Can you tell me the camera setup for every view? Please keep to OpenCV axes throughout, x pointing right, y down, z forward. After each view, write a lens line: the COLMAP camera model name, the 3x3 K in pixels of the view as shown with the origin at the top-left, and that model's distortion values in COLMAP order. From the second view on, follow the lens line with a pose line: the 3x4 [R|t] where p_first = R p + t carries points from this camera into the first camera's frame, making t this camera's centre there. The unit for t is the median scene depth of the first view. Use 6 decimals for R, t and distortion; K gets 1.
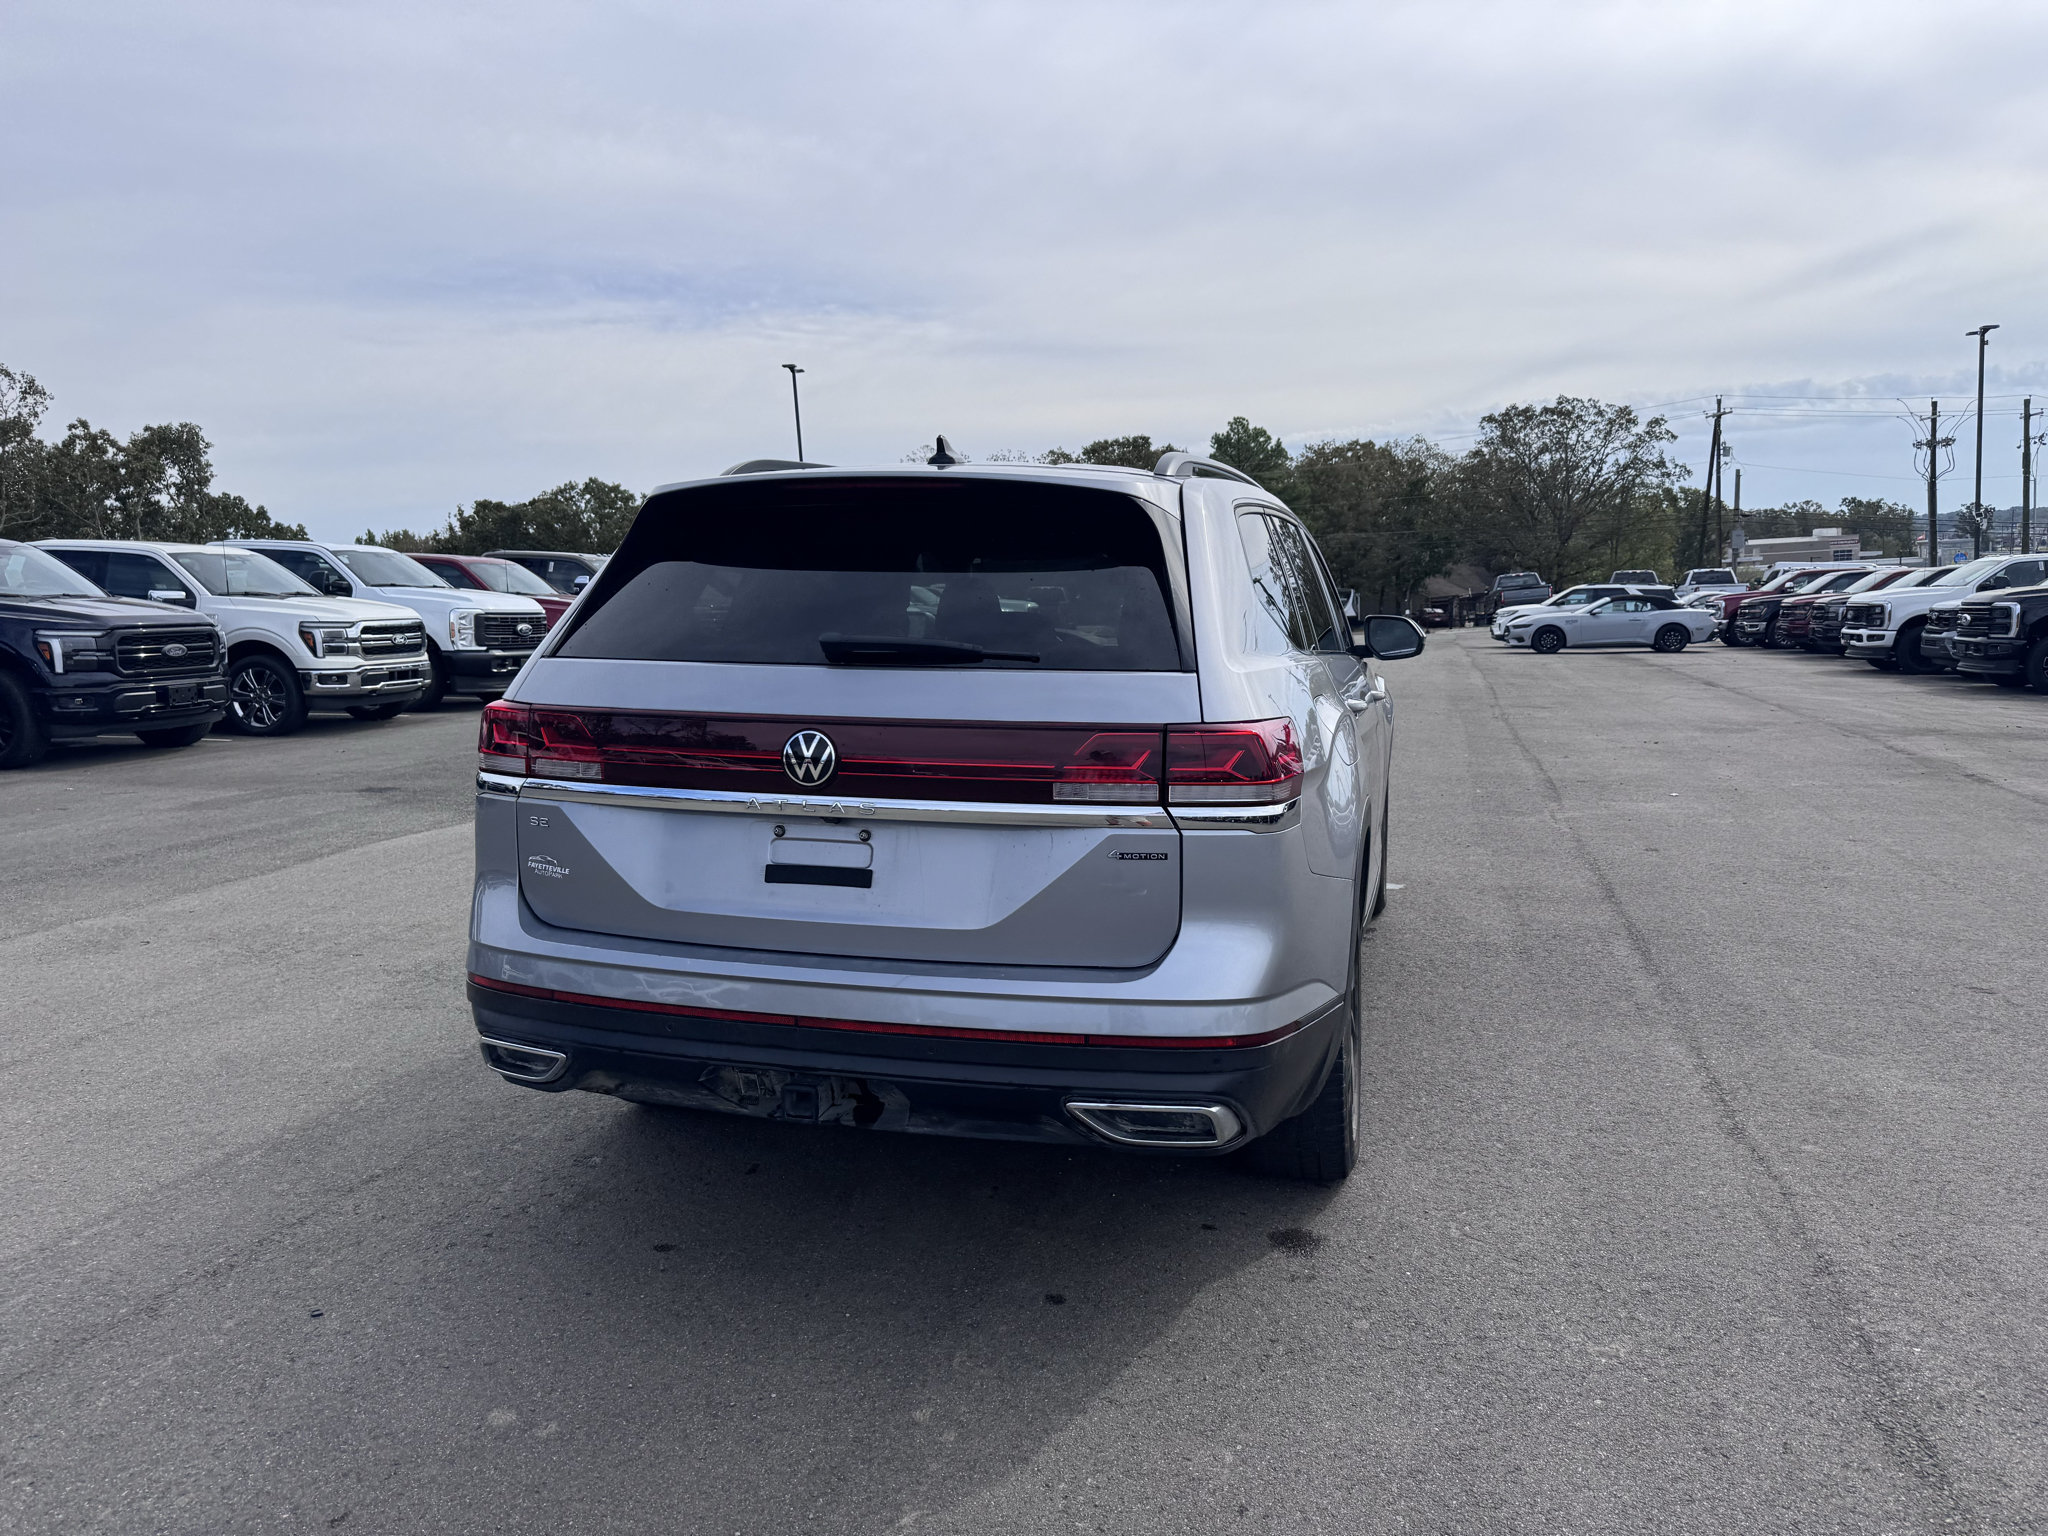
lens RADIAL K [[1442.2, 0, 1027.4], [0, 1442.2, 745.5], [0, 0, 1]] dist [0.049051, -0.063627]
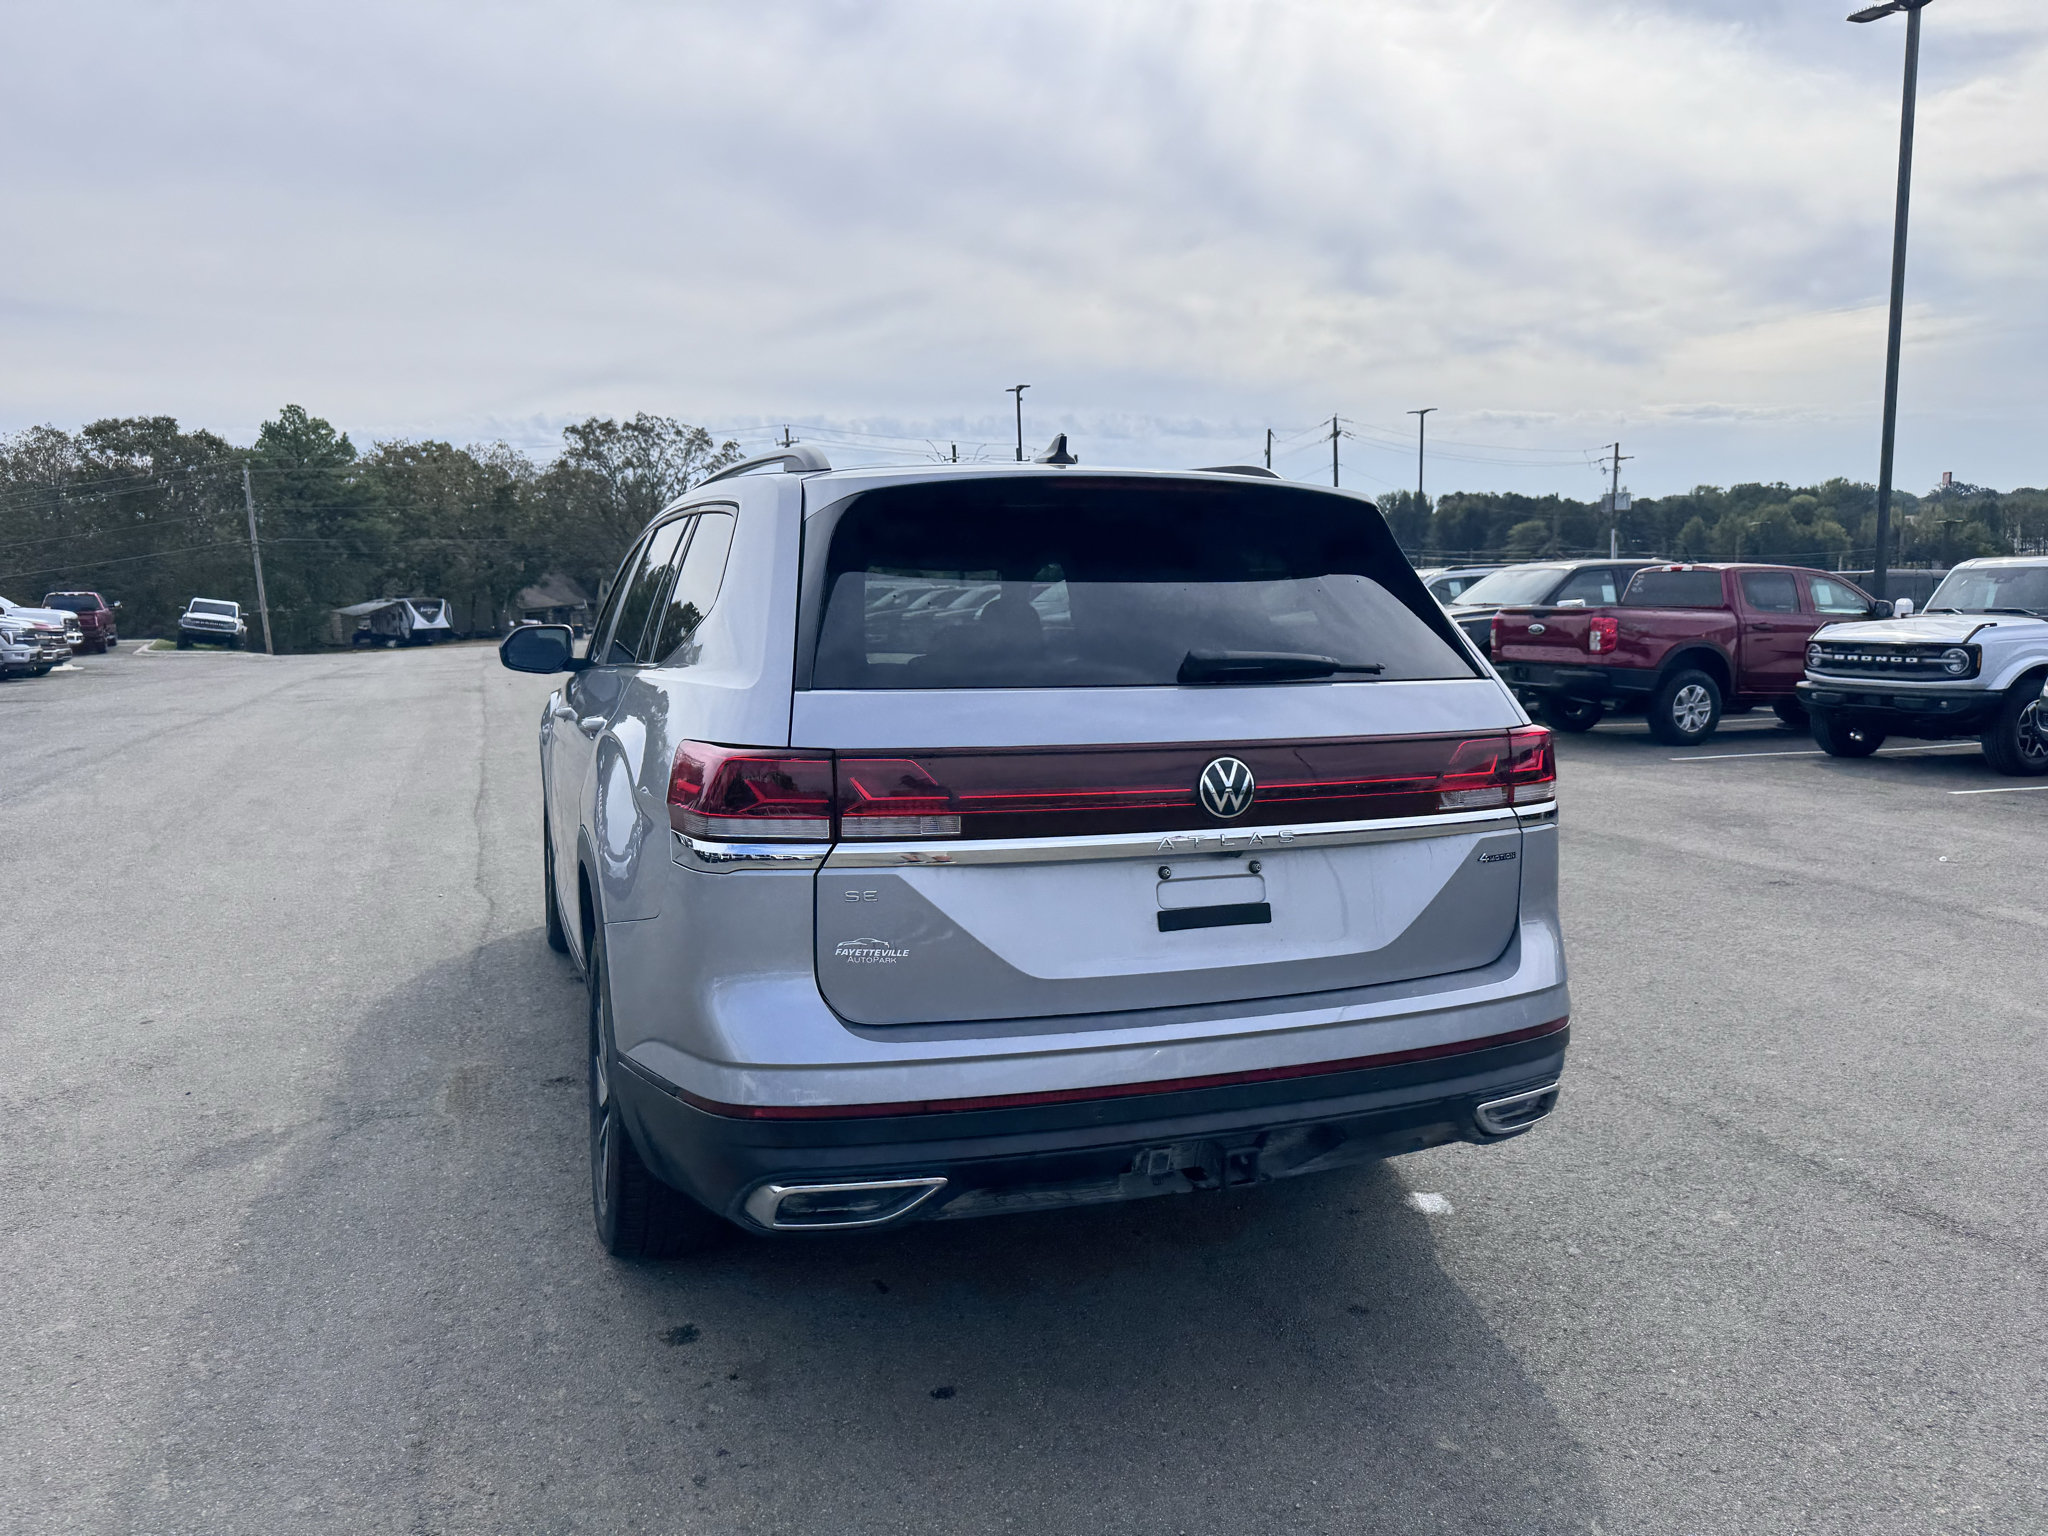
lens RADIAL K [[1442.2, 0, 1029.4], [0, 1442.2, 763.2], [0, 0, 1]] dist [0.049051, -0.063627]
pose [[0.808932, -0.065215, 0.584274, -0.183837], [0.062657, 0.997732, 0.024615, -0.008642], [-0.584554, 0.016697, 0.811183, 0.078784]]
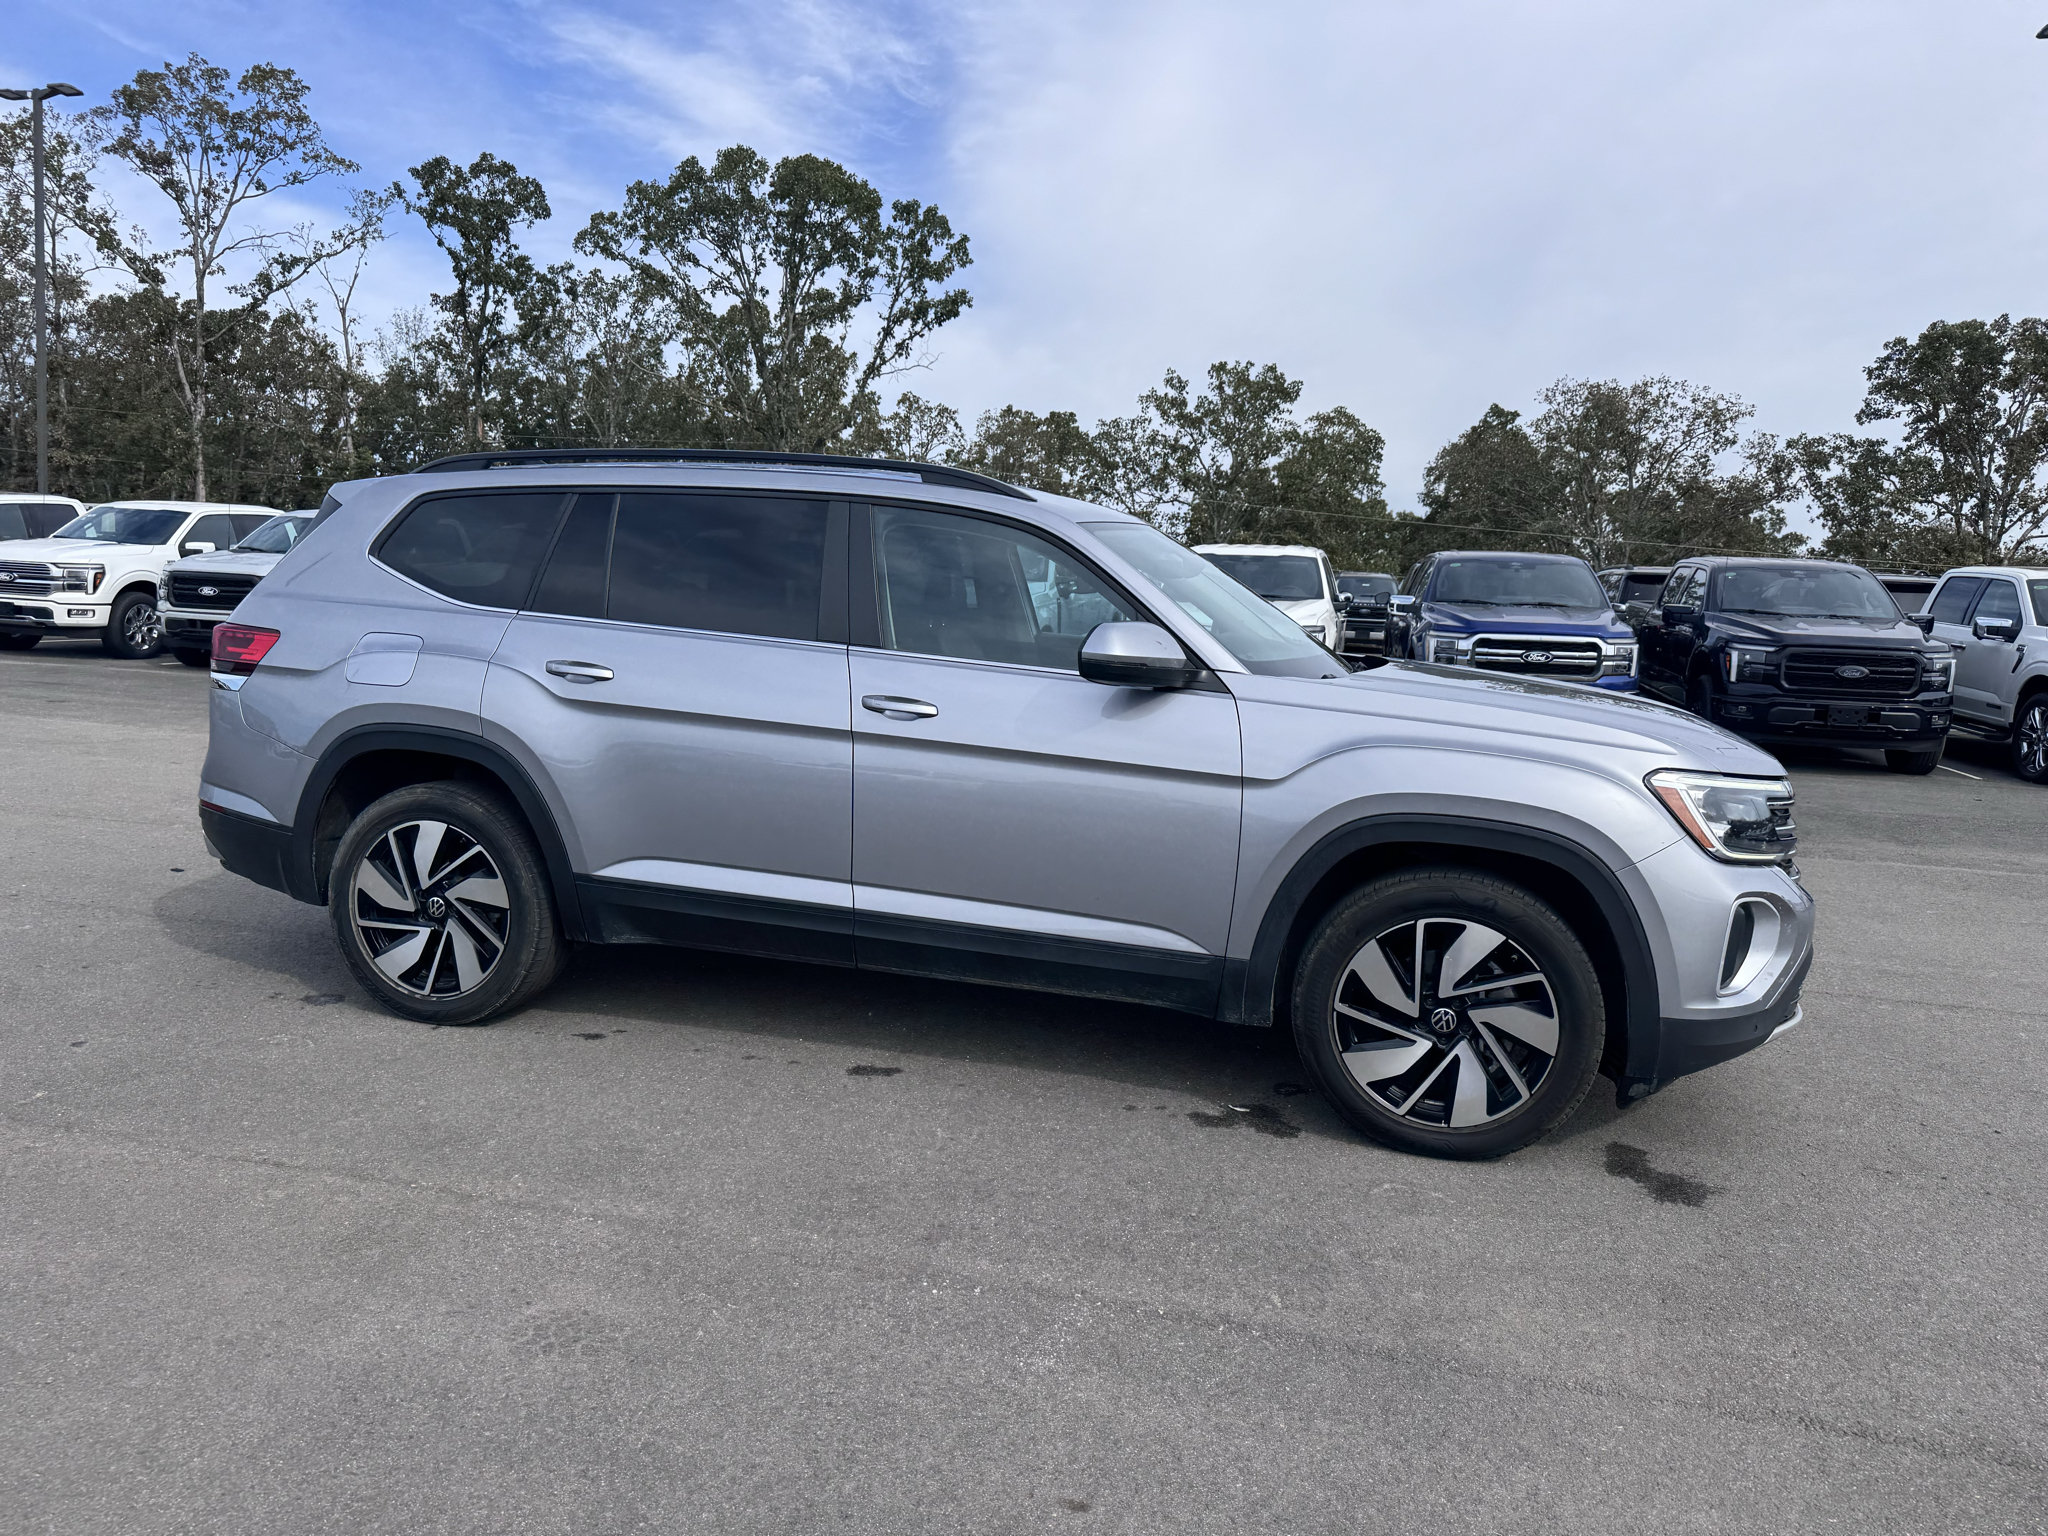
lens RADIAL K [[1442.2, 0, 1029.2], [0, 1442.2, 767.9], [0, 0, 1]] dist [0.049051, -0.063627]
pose [[0.004606, 0.127758, -0.991795, 0.442581], [-0.144392, 0.981496, 0.125761, -0.047682], [0.989510, 0.142628, 0.022969, 0.450650]]
